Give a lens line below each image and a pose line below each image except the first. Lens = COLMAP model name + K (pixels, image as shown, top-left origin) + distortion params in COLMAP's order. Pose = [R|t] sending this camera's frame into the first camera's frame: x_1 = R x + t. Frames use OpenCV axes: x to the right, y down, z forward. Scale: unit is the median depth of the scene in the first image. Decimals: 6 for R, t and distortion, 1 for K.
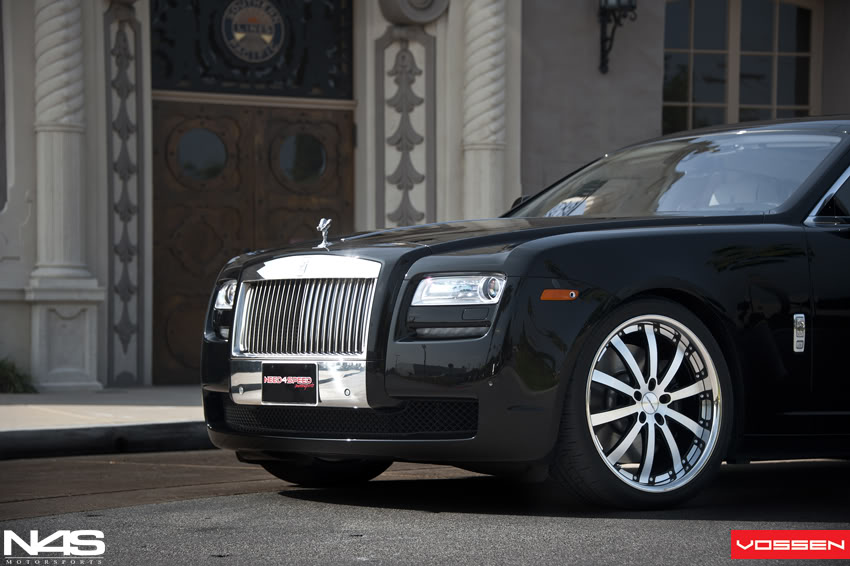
lens RADIAL K [[2311.7, 0, 425.0], [0, 2311.7, 283.0], [0, 0, 1]] dist [1.031438, 0.273271]
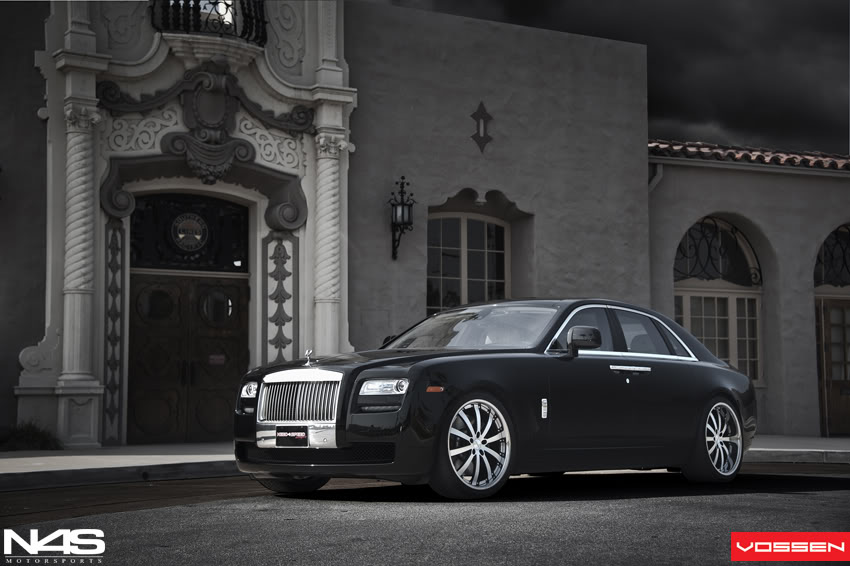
lens RADIAL K [[1525.3, 0, 425.0], [0, 1525.3, 283.0], [0, 0, 1]] dist [0.523408, 0.055648]
pose [[0.991162, 0.008100, 0.132413, -0.056814], [0.000127, 0.998076, -0.062002, -0.002104], [-0.132660, 0.061471, 0.989254, -0.135943]]
